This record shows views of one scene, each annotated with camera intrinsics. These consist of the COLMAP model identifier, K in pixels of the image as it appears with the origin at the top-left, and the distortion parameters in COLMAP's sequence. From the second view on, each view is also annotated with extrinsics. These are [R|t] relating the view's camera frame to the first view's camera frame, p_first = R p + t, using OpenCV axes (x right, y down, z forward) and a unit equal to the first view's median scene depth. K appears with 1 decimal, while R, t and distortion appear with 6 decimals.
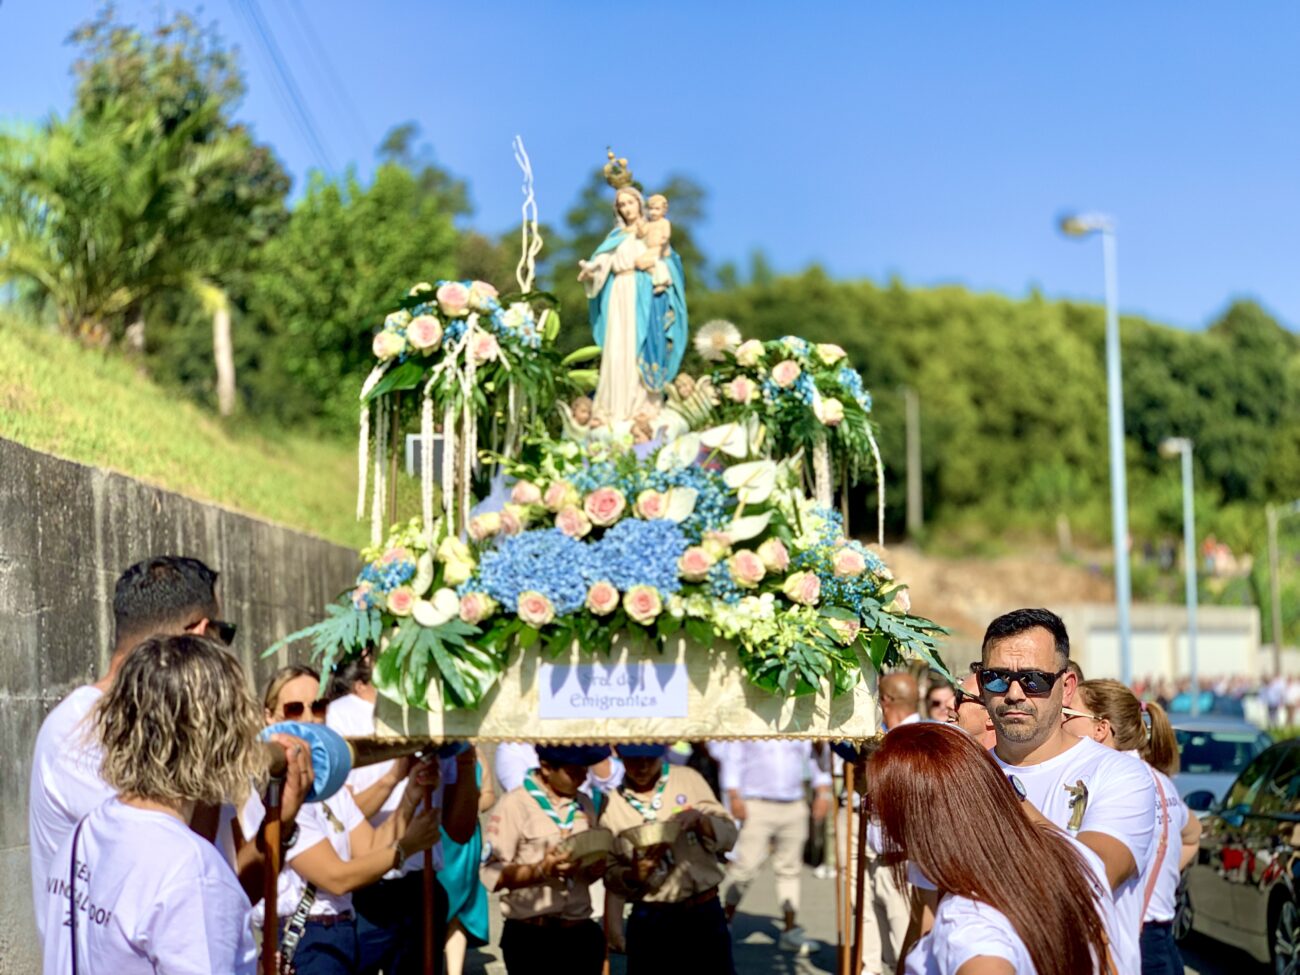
lens RADIAL K [[1949.7, 0, 617.1], [0, 1949.7, 490.1], [0, 0, 1]] dist [0.053759, -0.051985]
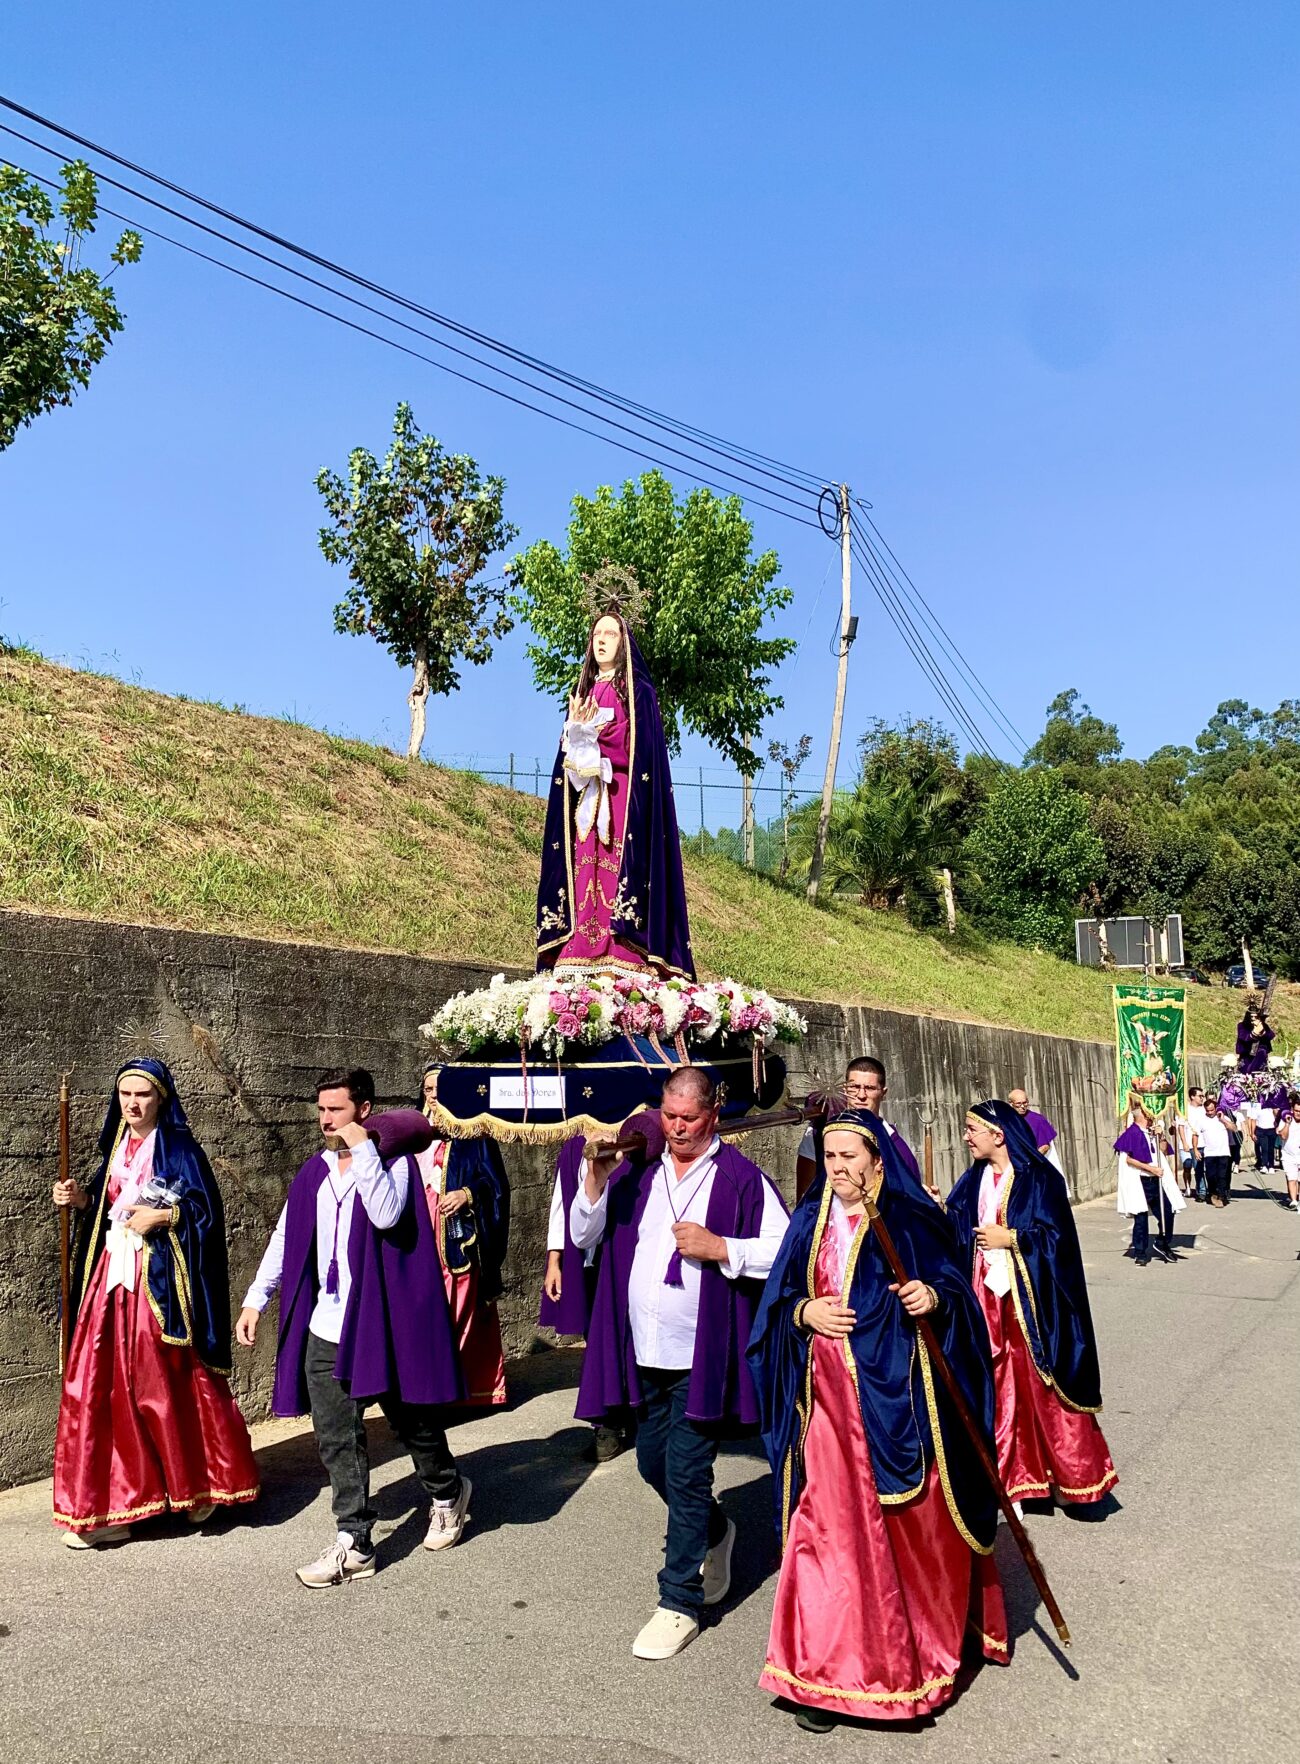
lens RADIAL K [[1453.2, 0, 676.7], [0, 1453.2, 906.5], [0, 0, 1]] dist [0.016143, 0.001225]
pose [[0.927019, -0.054159, -0.371084, 0.013166], [0.041759, 0.998271, -0.041376, -0.007046], [0.372683, 0.022860, 0.927677, -0.074257]]
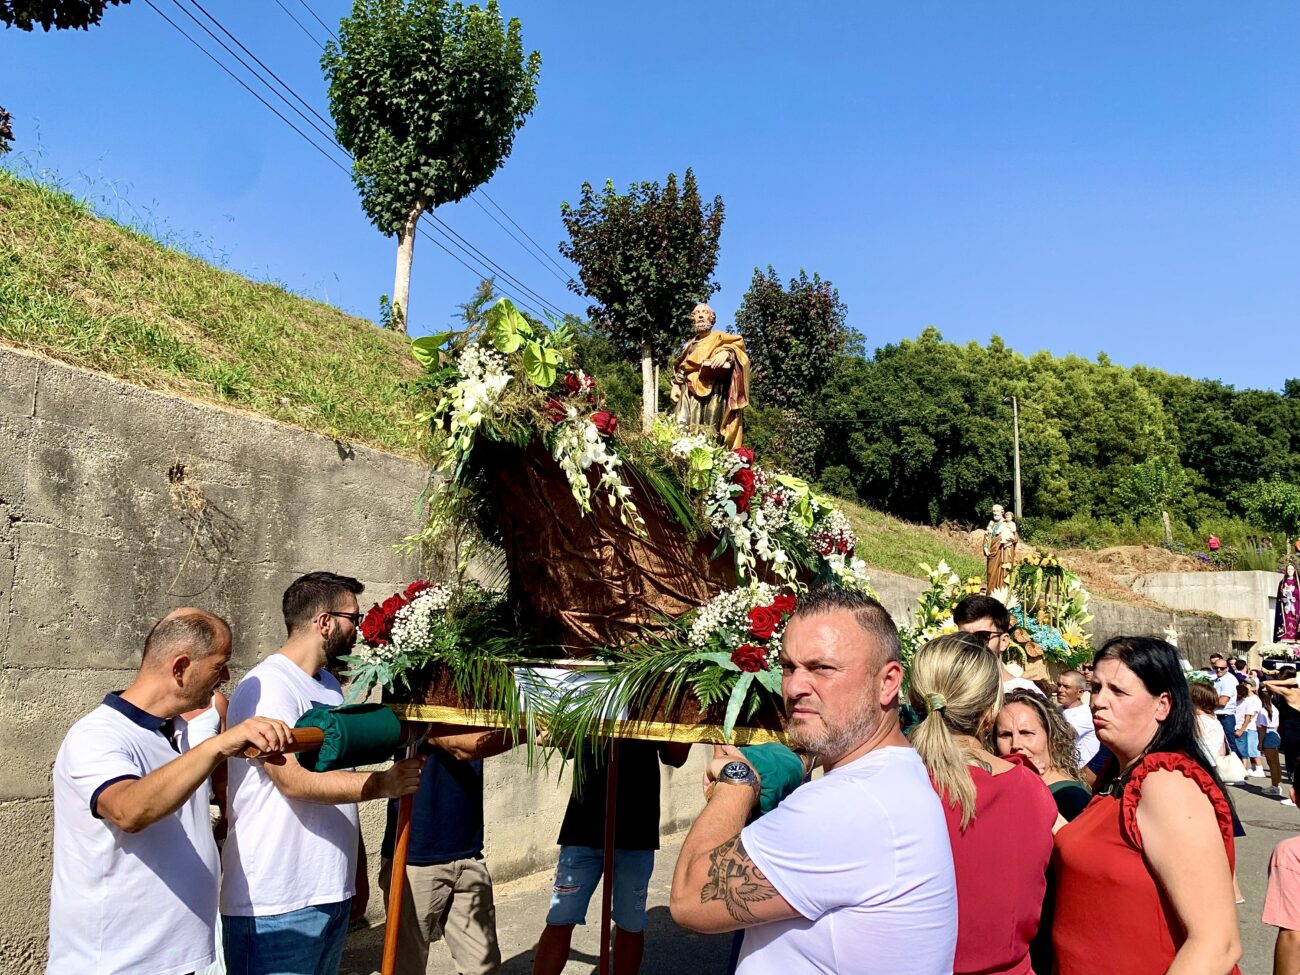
lens RADIAL K [[958.1, 0, 646.7], [0, 958.1, 501.8], [0, 0, 1]] dist [0.100468, -0.195446]
pose [[0.980352, 0.006258, -0.197157, 0.046793], [-0.016920, 0.998481, -0.052441, 0.035852], [0.196529, 0.054746, 0.978968, 0.369917]]
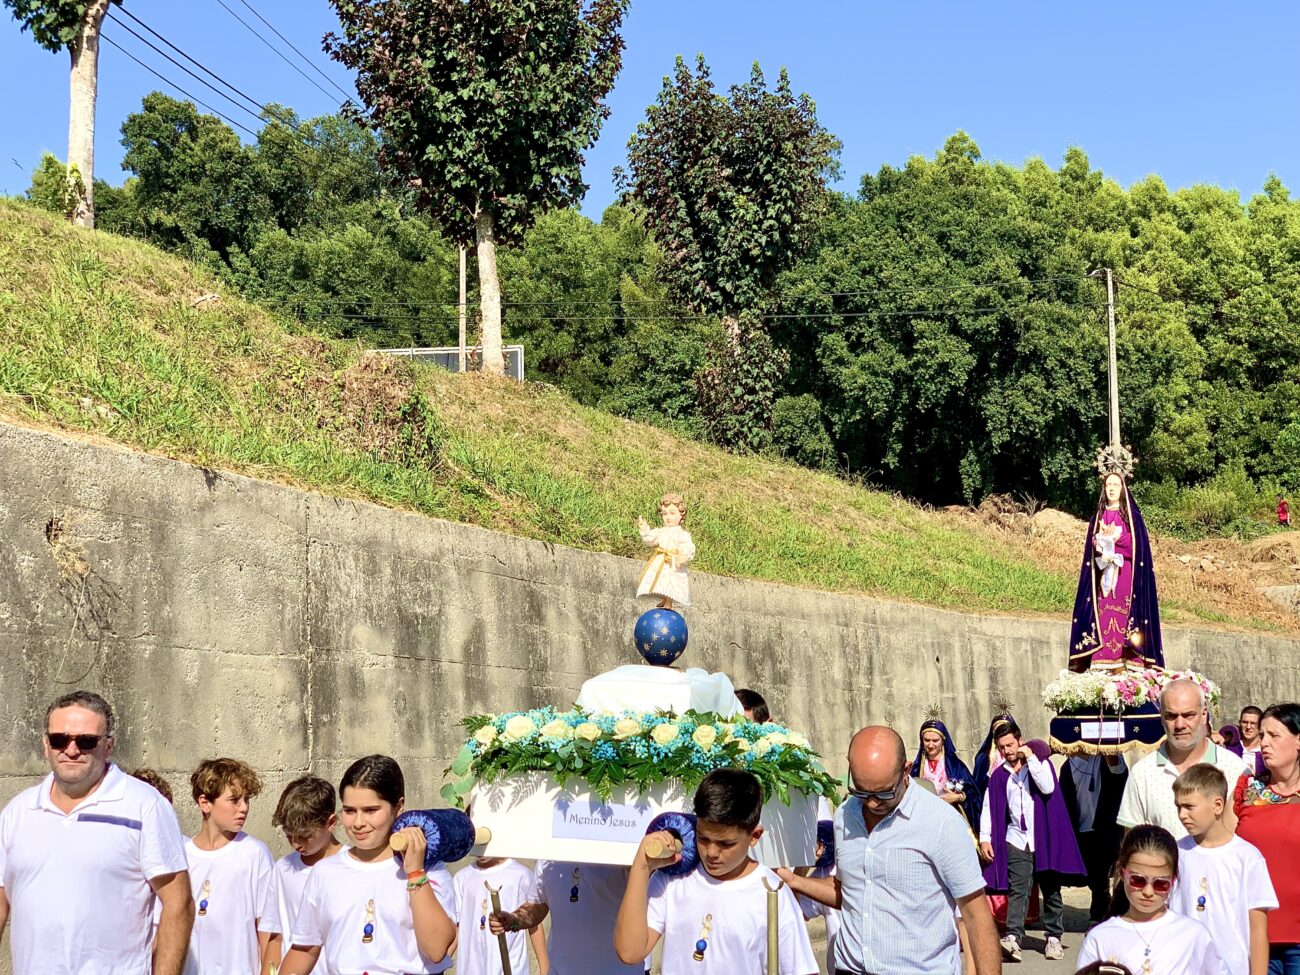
lens RADIAL K [[1896.8, 0, 665.7], [0, 1896.8, 544.5], [0, 0, 1]] dist [0.060894, -0.098677]
pose [[0.997540, -0.014921, -0.068490, 0.043574], [0.014479, 0.999871, -0.006947, 0.033757], [0.068585, 0.005938, 0.997628, 0.339335]]
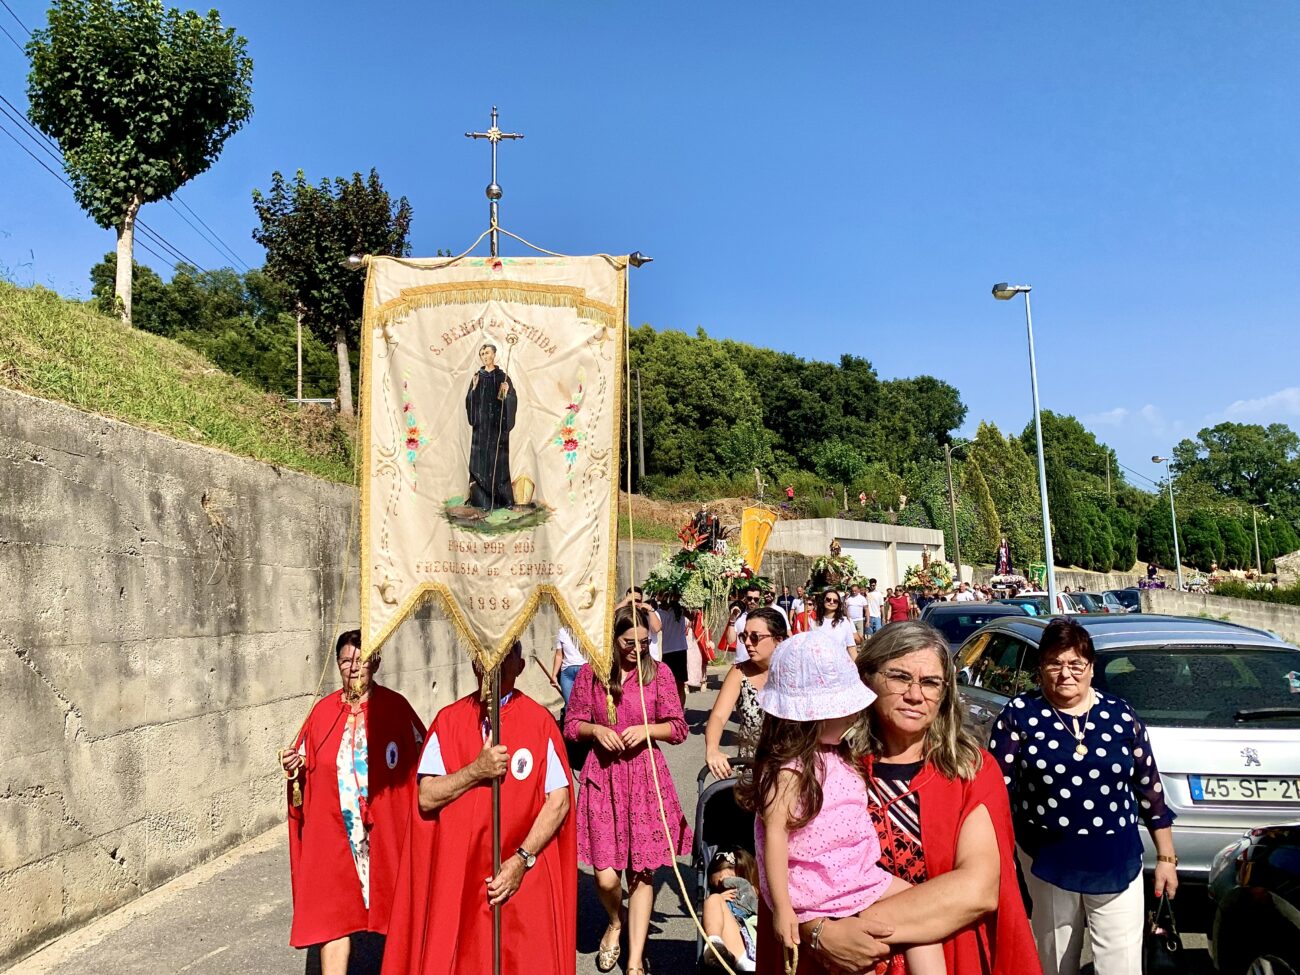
lens RADIAL K [[974.8, 0, 634.6], [0, 974.8, 491.9], [0, 0, 1]] dist [0.005034, -0.013246]
pose [[0.983956, -0.013648, 0.177886, 0.032092], [0.016798, 0.999727, -0.016212, 0.033363], [-0.177616, 0.018940, 0.983918, 0.339199]]
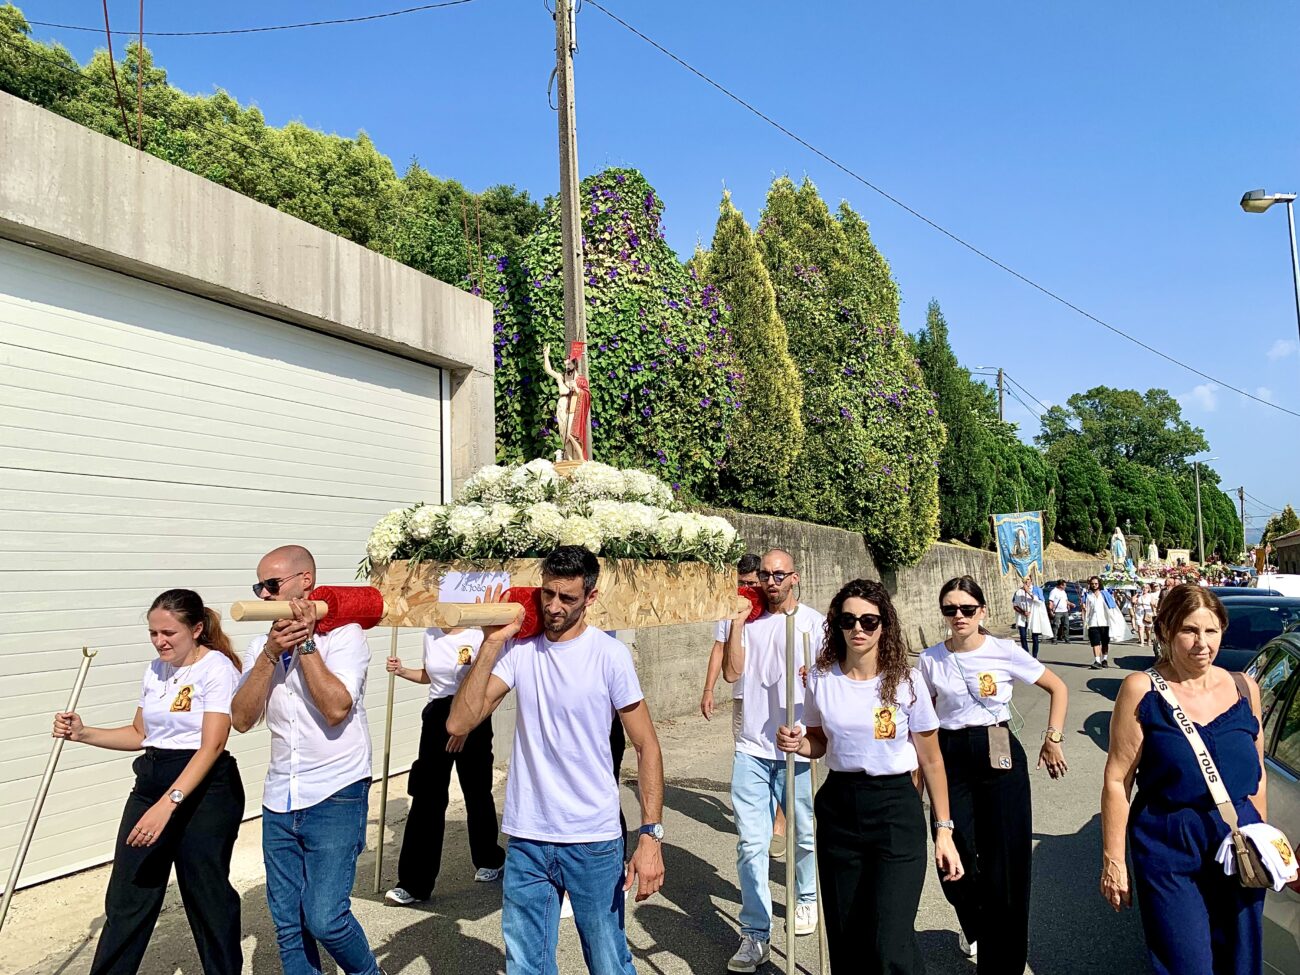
lens RADIAL K [[998.2, 0, 665.9], [0, 998.2, 467.9], [0, 0, 1]] dist [0.206914, -0.481712]
pose [[0.934916, 0.010400, 0.354716, 0.218789], [-0.001243, 0.999660, -0.026033, 0.061993], [-0.354866, 0.023898, 0.934612, 0.640337]]
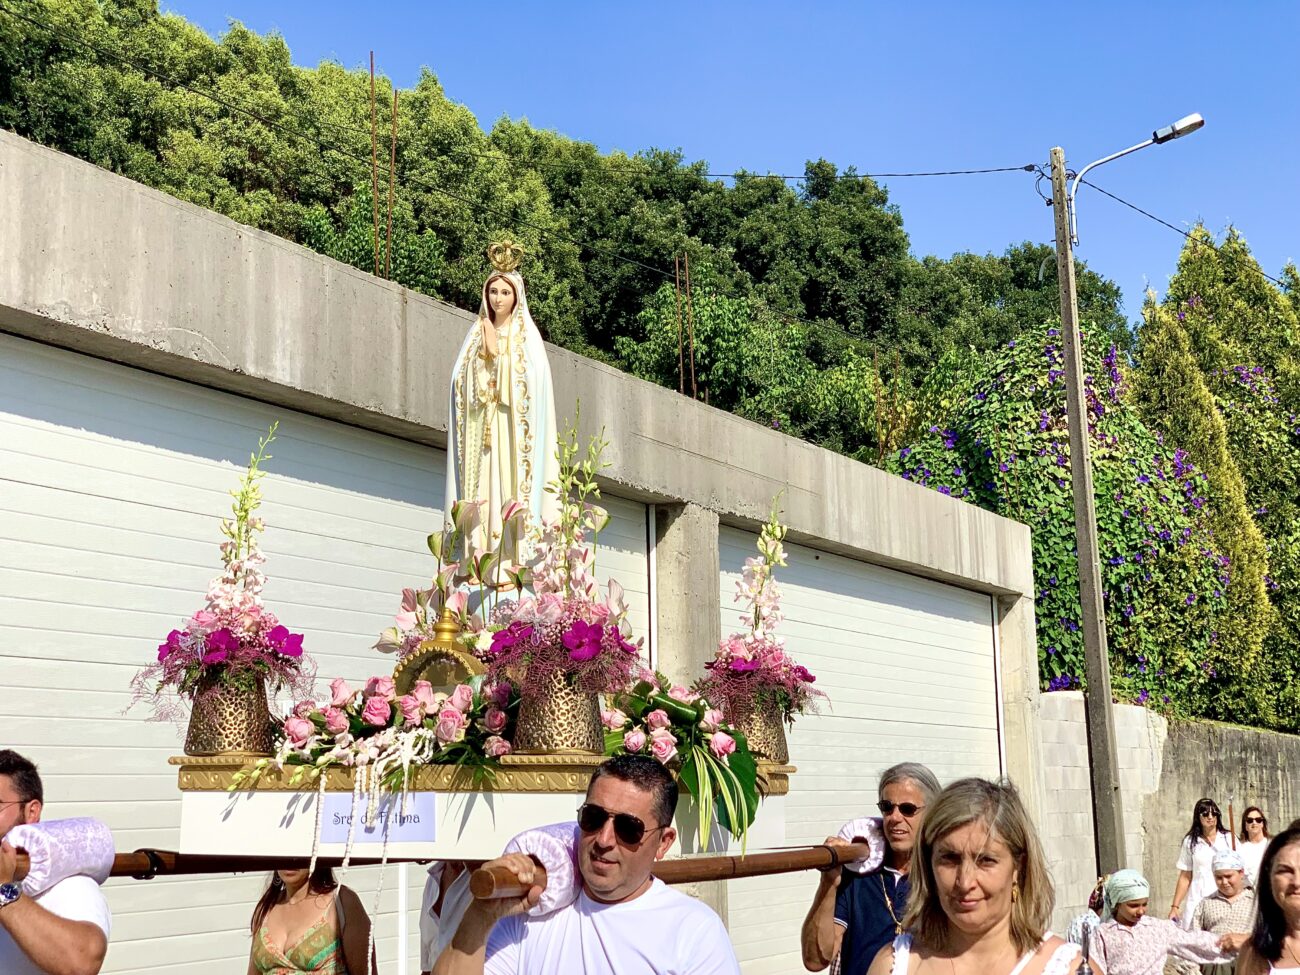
lens RADIAL K [[1885.6, 0, 706.4], [0, 1885.6, 468.1], [0, 0, 1]] dist [0.032992, -0.084765]
pose [[0.959713, 0.030545, 0.279316, 0.163613], [-0.004573, 0.995640, -0.093166, 0.056034], [-0.280944, 0.088136, 0.955669, 0.578566]]
